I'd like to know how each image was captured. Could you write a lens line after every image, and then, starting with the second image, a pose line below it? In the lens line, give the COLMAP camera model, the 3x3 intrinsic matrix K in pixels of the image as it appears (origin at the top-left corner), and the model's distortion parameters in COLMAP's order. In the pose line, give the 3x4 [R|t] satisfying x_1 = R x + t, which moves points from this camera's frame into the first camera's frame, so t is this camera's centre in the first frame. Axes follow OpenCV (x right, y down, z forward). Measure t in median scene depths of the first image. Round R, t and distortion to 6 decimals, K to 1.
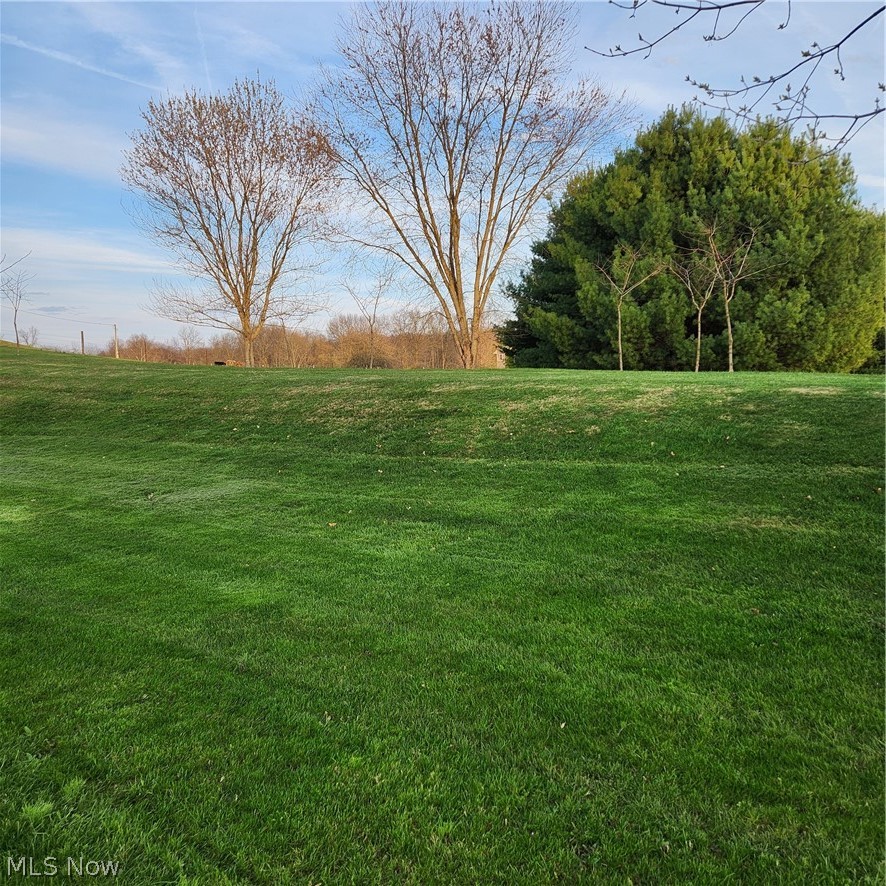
lens RADIAL K [[772.5, 0, 426.4], [0, 772.5, 444.2], [0, 0, 1]] dist [0.089262, -0.080052]
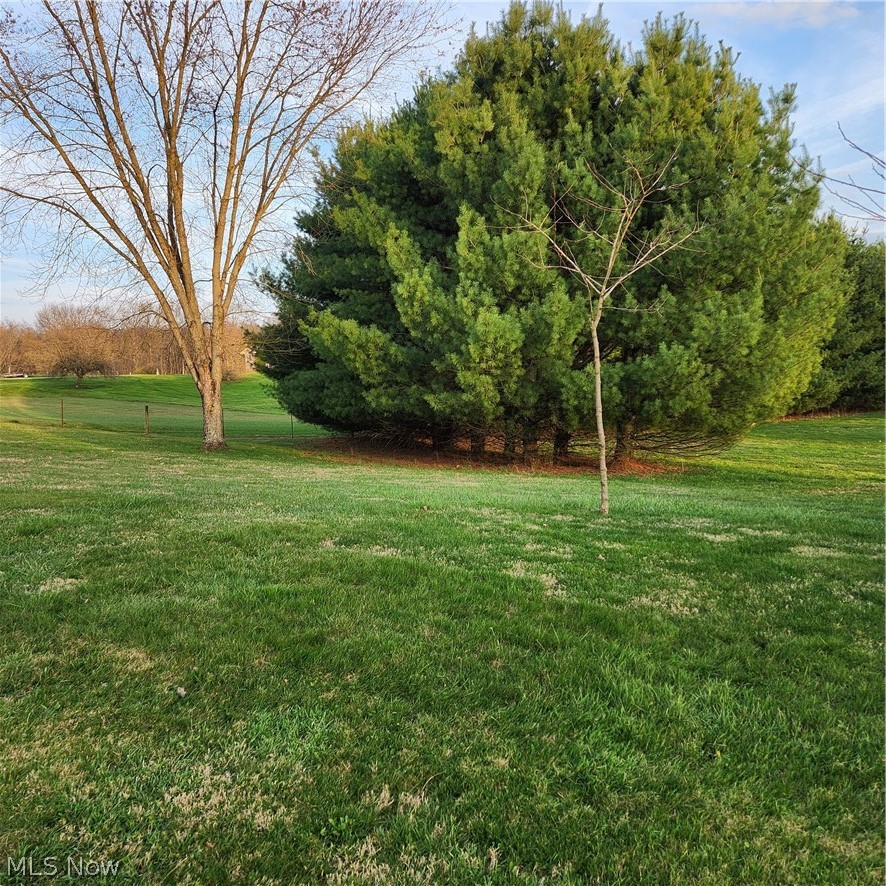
lens RADIAL K [[772.5, 0, 426.4], [0, 772.5, 444.2], [0, 0, 1]] dist [0.089262, -0.080052]
pose [[0.949239, -0.038150, 0.312235, 0.024616], [0.036126, 0.999272, 0.012266, -0.067413], [-0.312475, -0.000364, 0.949926, 0.353747]]
